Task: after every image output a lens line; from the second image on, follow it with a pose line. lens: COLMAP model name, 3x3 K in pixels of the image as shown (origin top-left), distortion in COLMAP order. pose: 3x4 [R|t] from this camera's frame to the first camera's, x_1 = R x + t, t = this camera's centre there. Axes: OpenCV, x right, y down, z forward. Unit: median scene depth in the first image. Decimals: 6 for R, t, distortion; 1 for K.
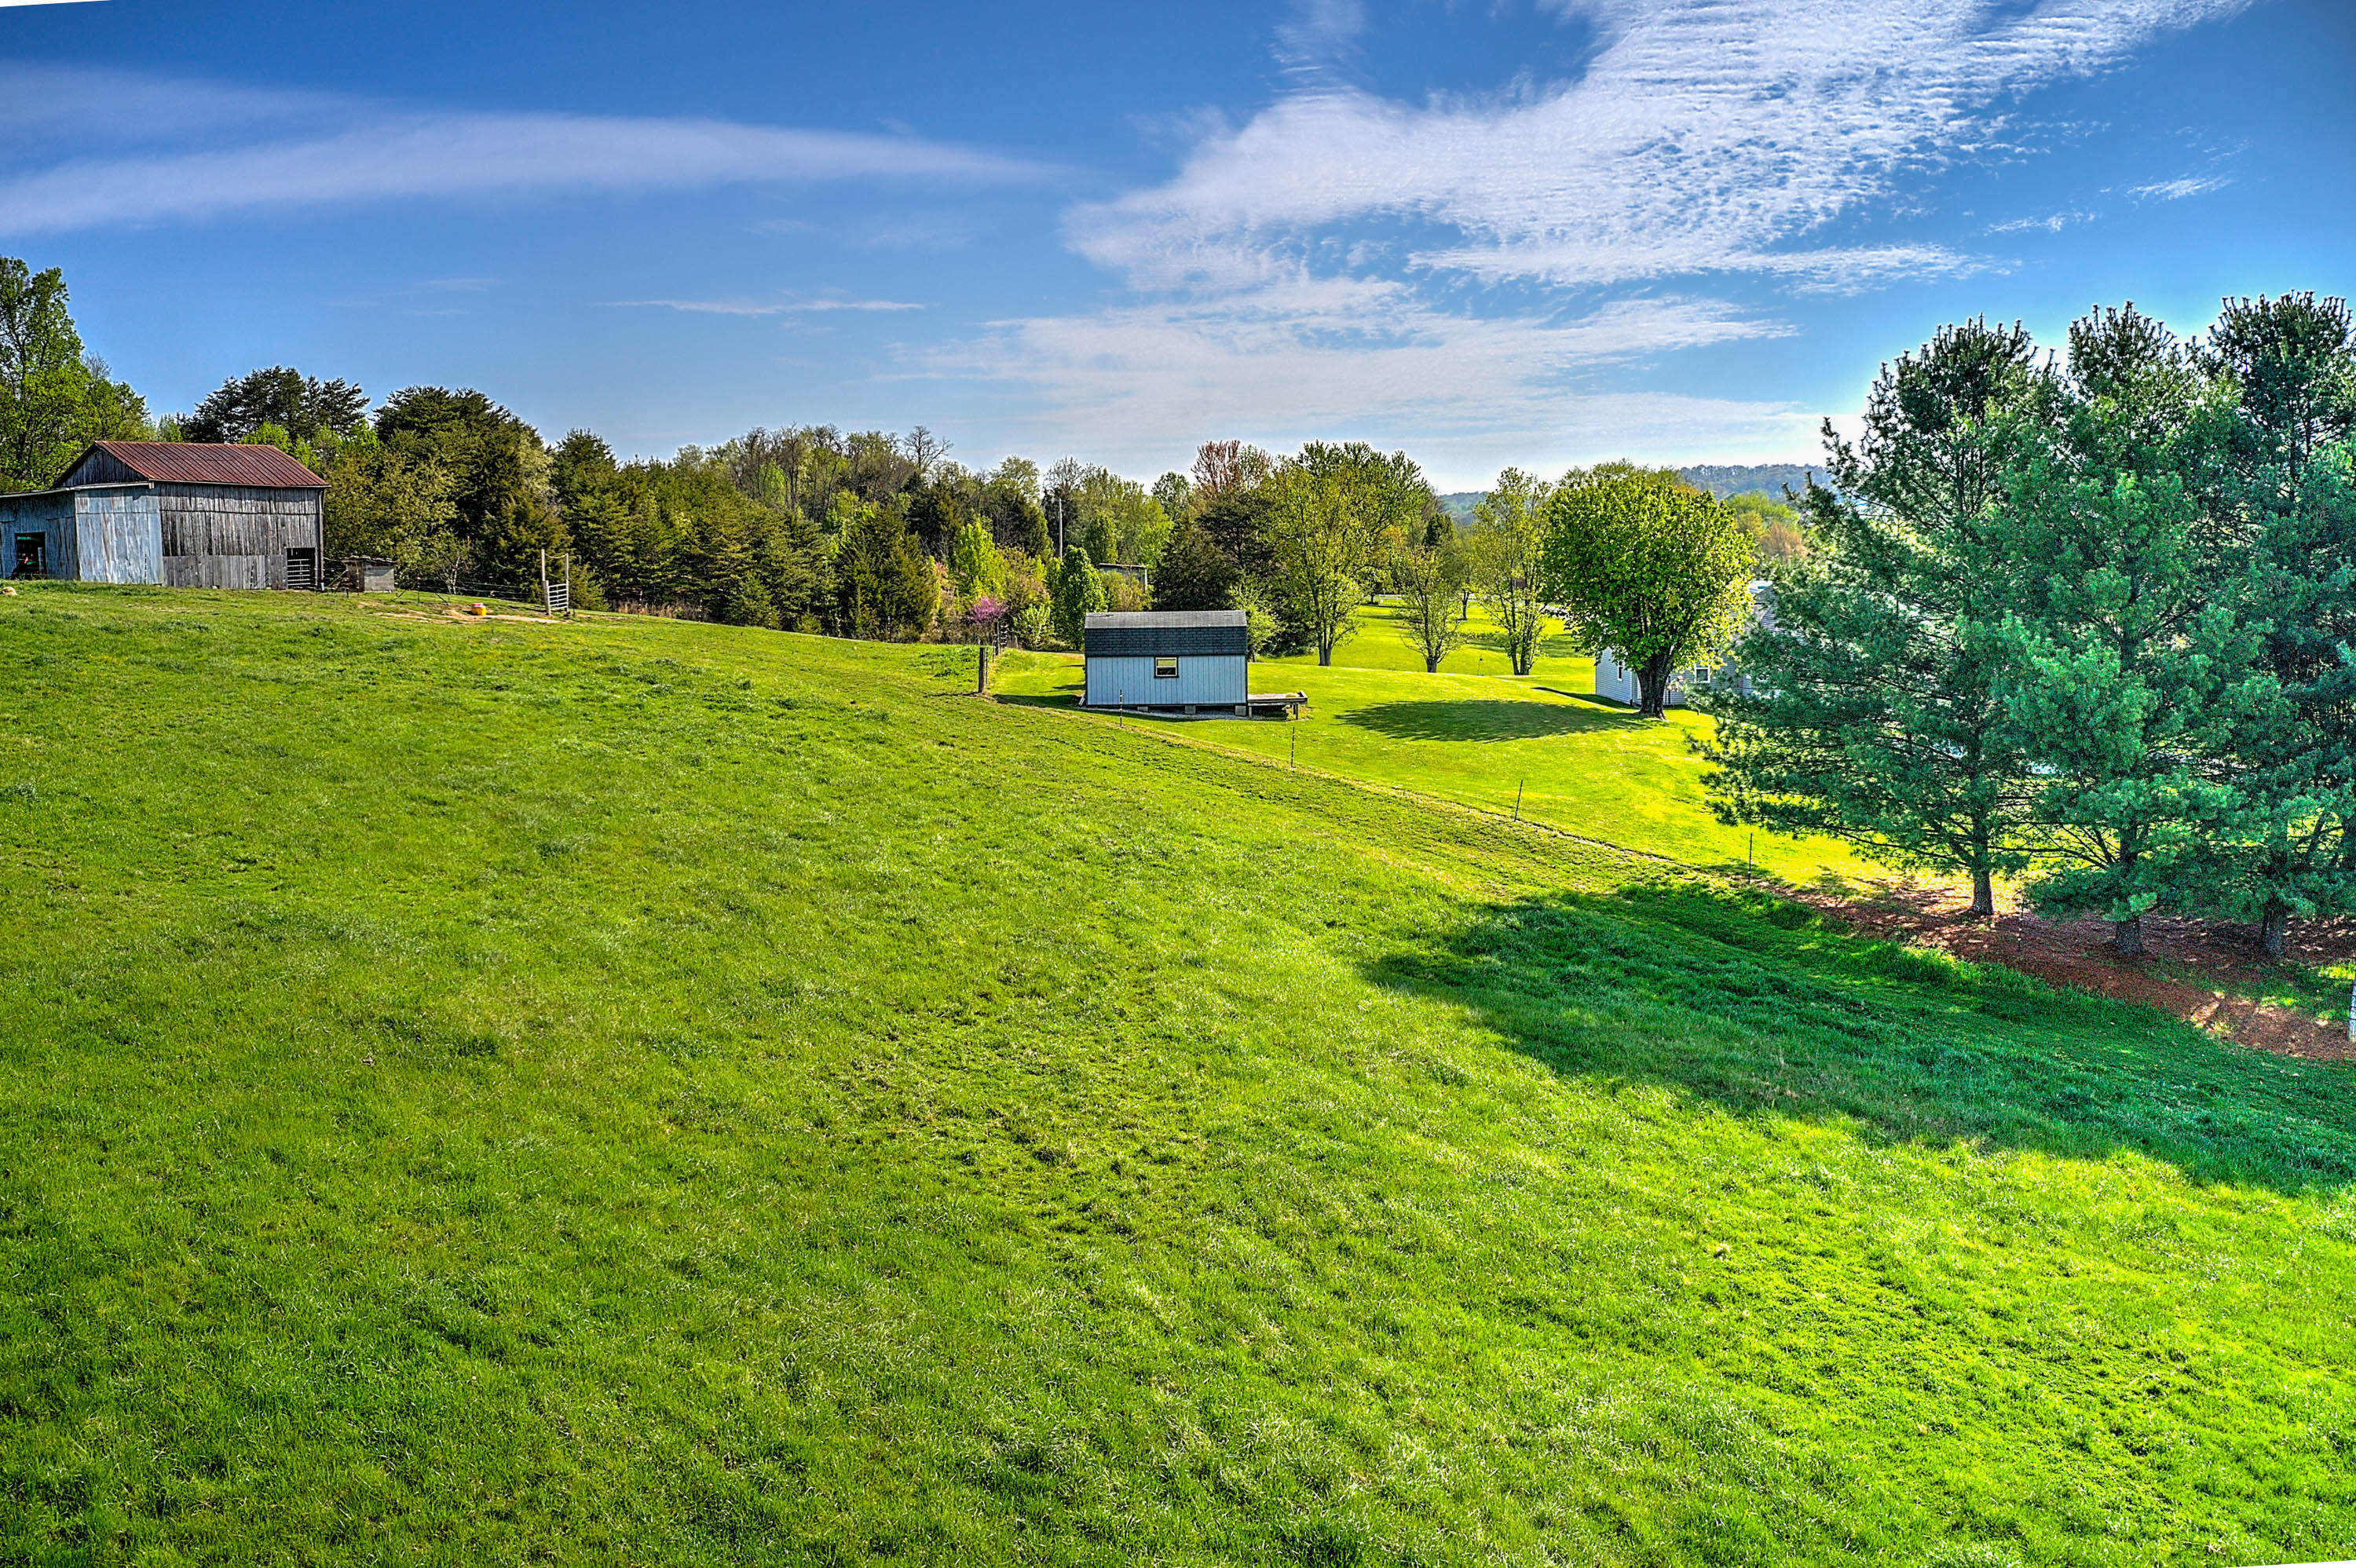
lens RADIAL K [[2064.3, 0, 1178.0], [0, 2064.3, 784.0], [0, 0, 1]] dist [-0.184947, 0.027610]
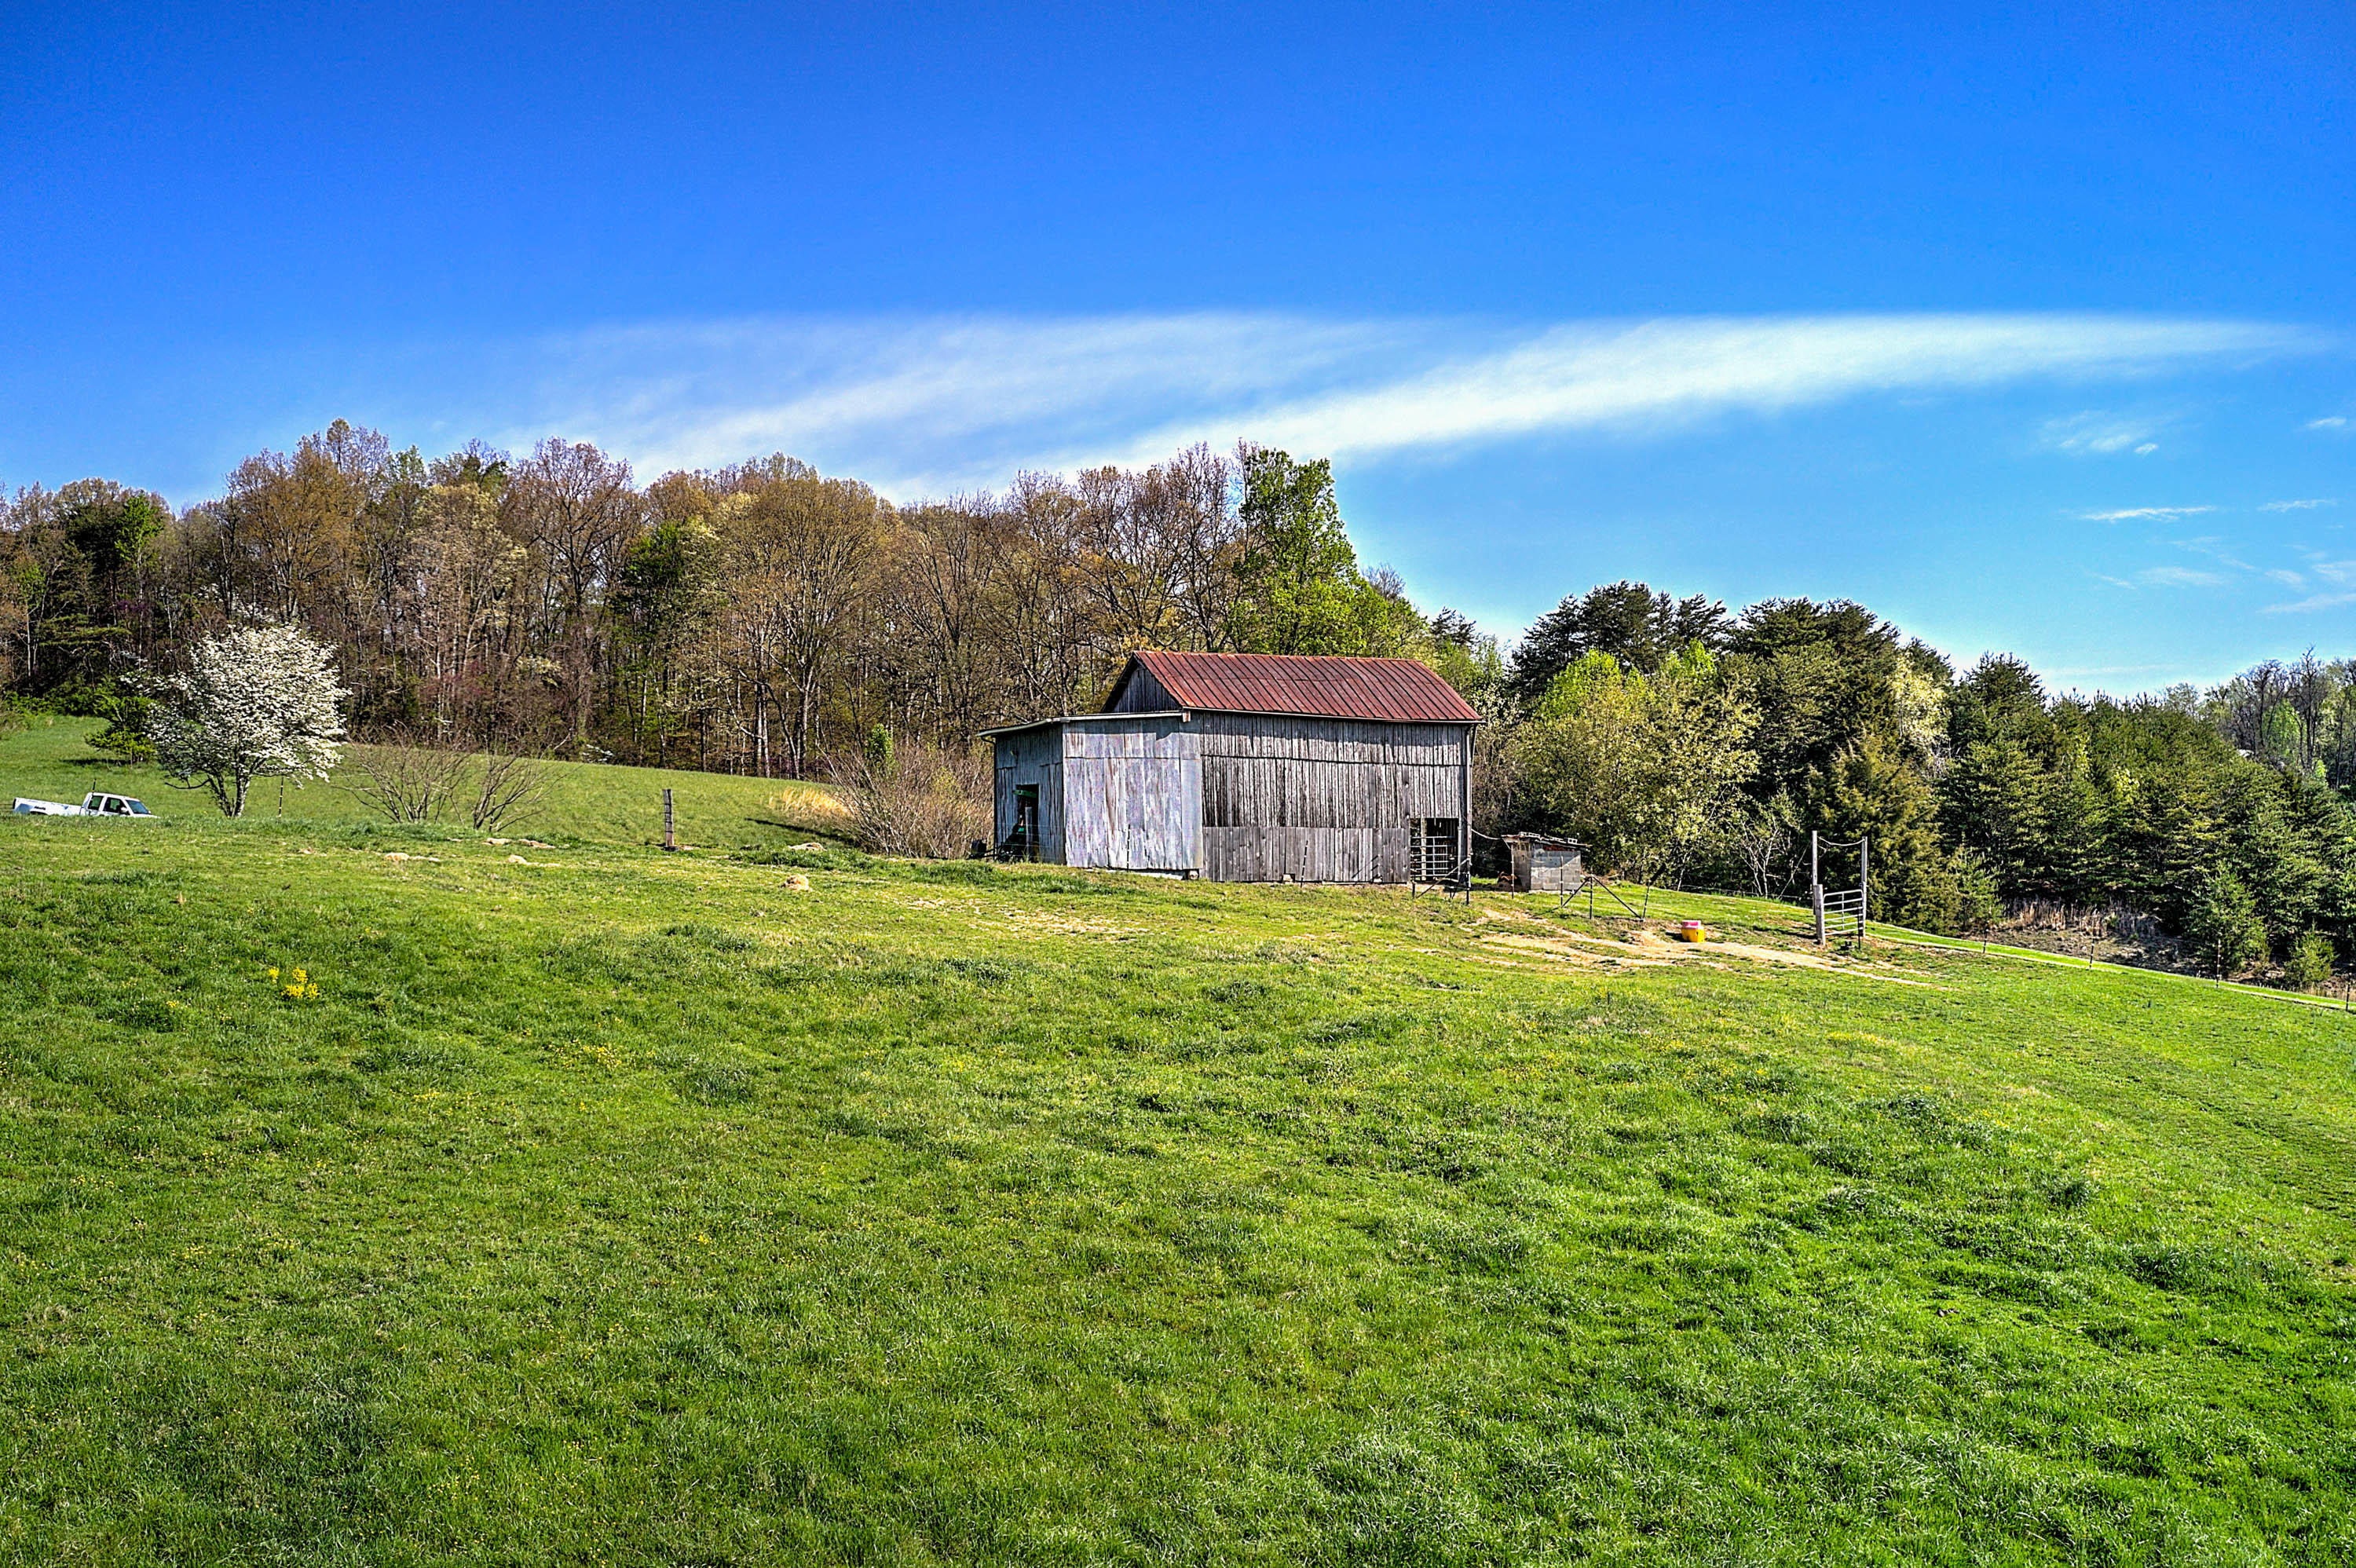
lens RADIAL K [[2064.3, 0, 1178.0], [0, 2064.3, 784.0], [0, 0, 1]] dist [-0.184947, 0.027610]
pose [[0.750120, 0.000159, -0.661302, -0.047601], [-0.082612, 0.992189, -0.093469, -0.043240], [0.656122, 0.124744, 0.744274, 0.319965]]
